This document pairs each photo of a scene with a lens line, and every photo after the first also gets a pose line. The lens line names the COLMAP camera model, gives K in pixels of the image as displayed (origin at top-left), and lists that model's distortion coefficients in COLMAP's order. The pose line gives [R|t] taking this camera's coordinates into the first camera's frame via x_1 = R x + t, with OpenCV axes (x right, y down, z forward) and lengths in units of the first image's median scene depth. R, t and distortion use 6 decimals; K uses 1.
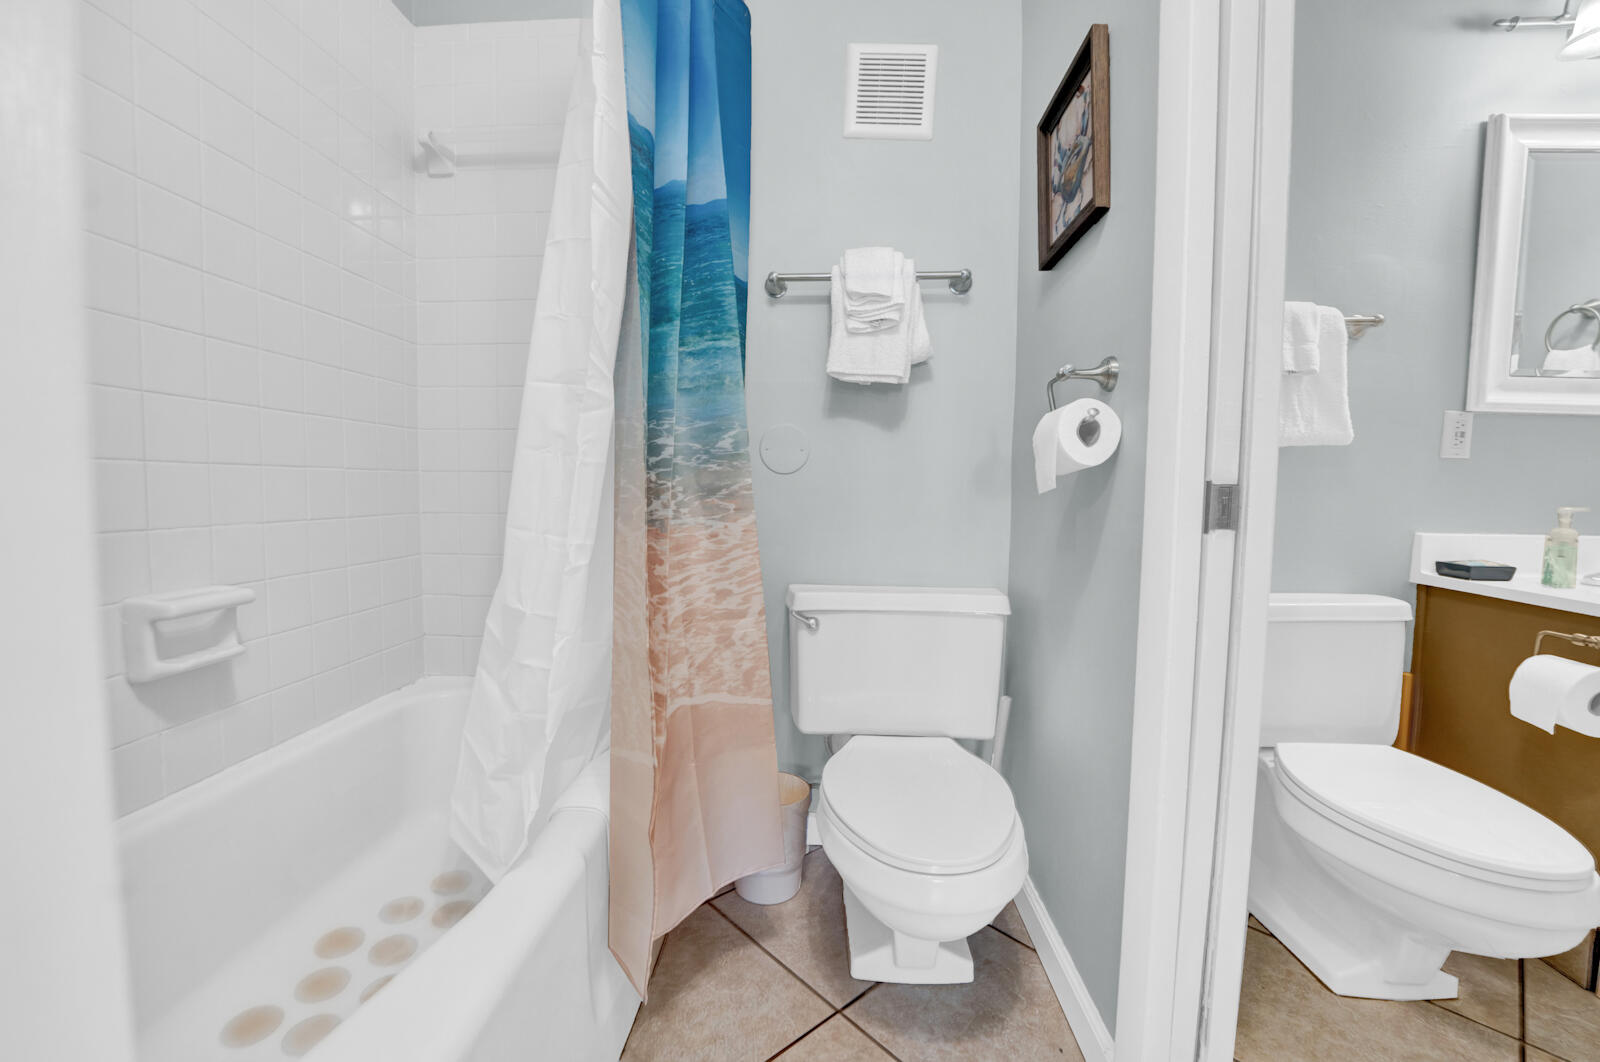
lens RADIAL K [[661.2, 0, 800.0], [0, 661.2, 531.0], [0, 0, 1]] dist [-0.032362, 0.005554]
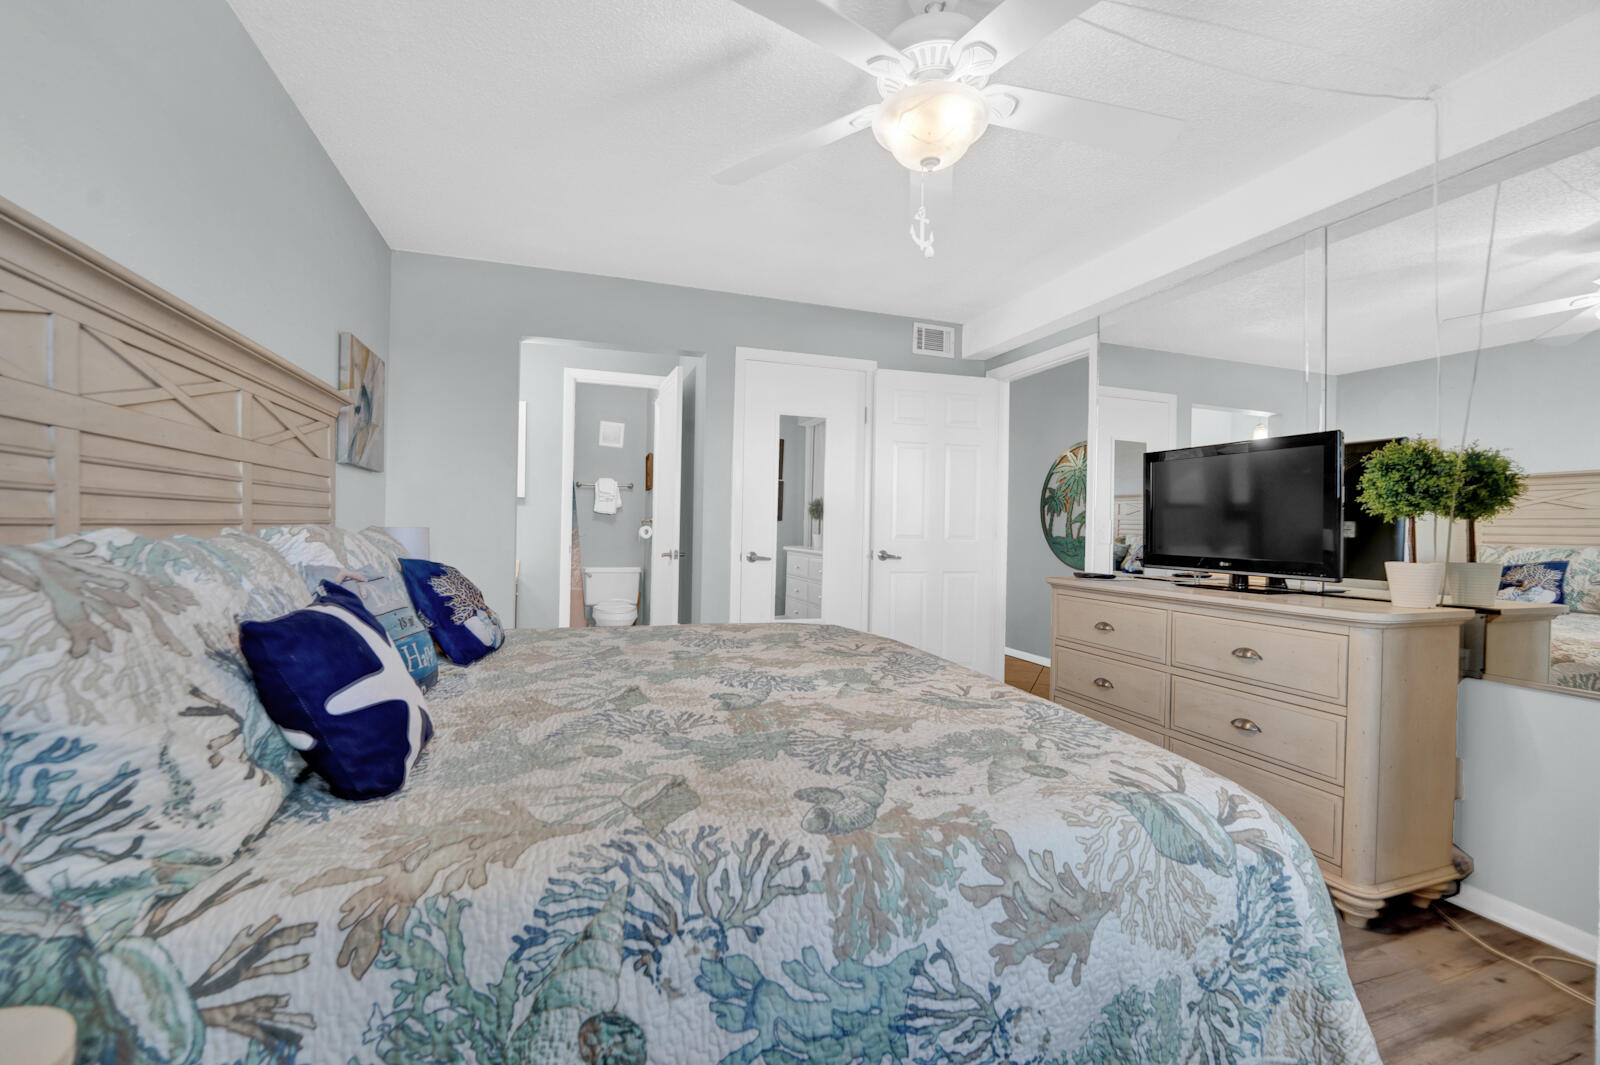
lens RADIAL K [[652.8, 0, 786.1], [0, 652.8, 528.2], [0, 0, 1]] dist [-0.026977, 0.000306]
pose [[0.933475, 0.006541, 0.358583, -0.355641], [0.014465, 0.998333, -0.055866, 0.116248], [-0.358351, 0.057336, 0.931825, -3.798718]]
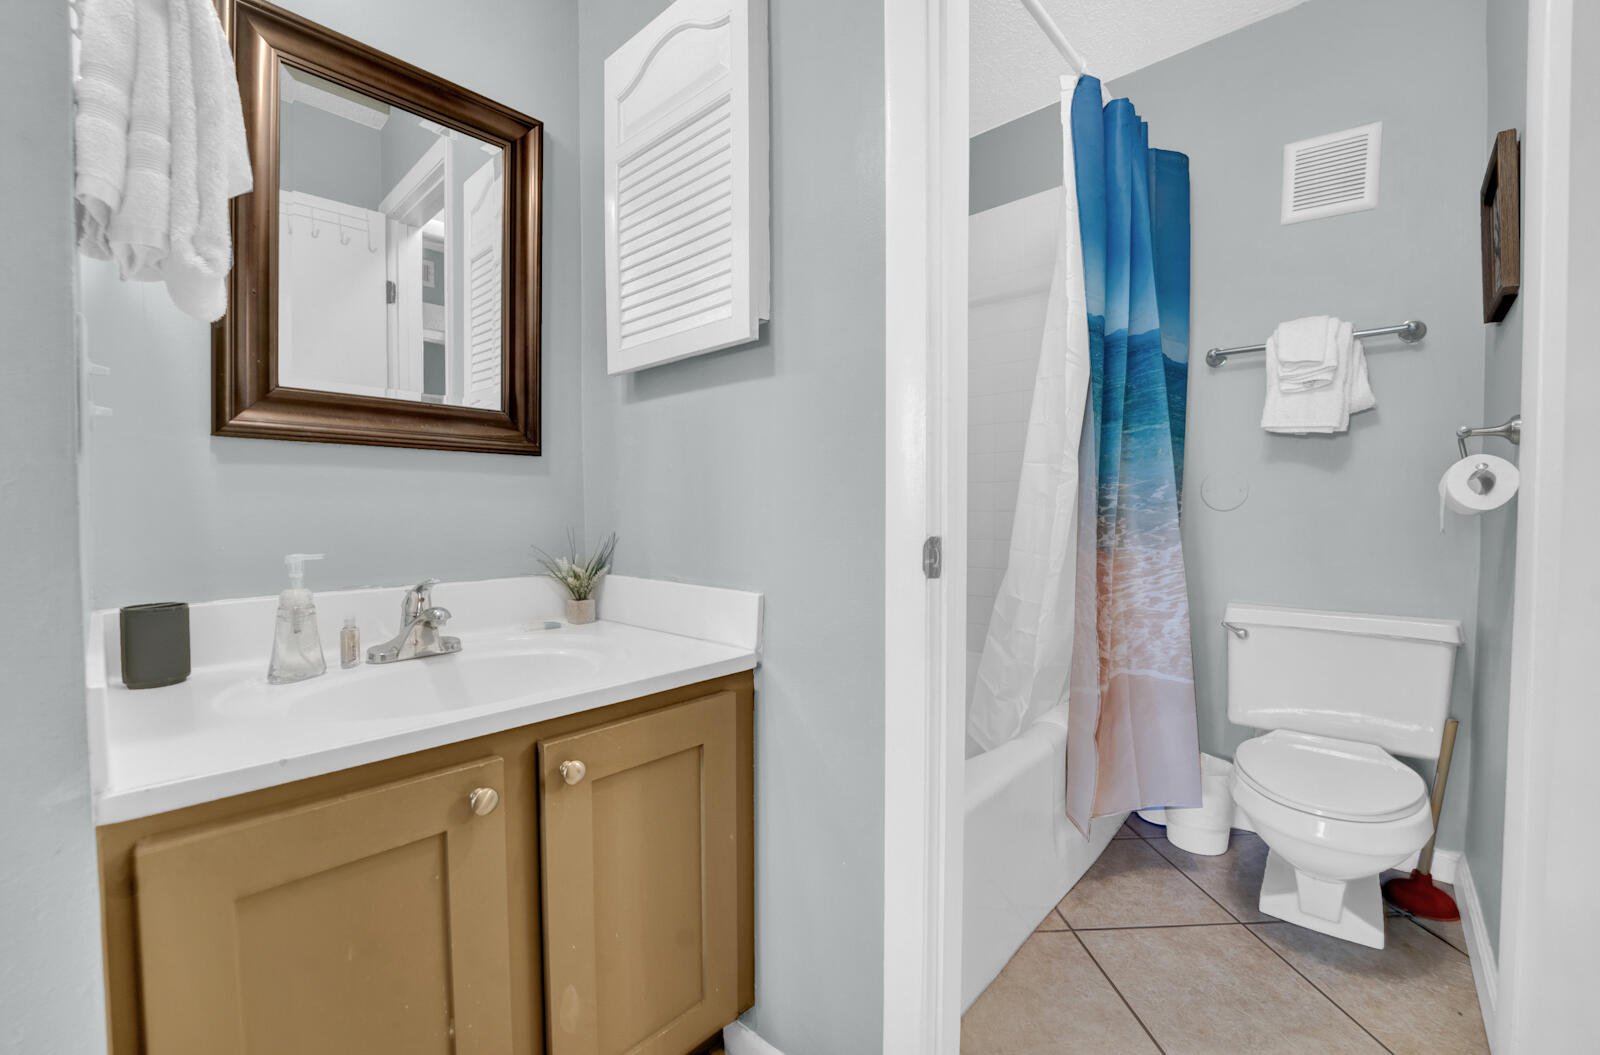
lens RADIAL K [[661.2, 0, 800.0], [0, 661.2, 527.5], [0, 0, 1]] dist [-0.032362, 0.005554]
pose [[0.779264, 0.006111, -0.626666, 0.171423], [-0.030866, 0.999113, -0.028640, 0.003109], [0.625935, 0.041661, 0.778762, -0.587757]]
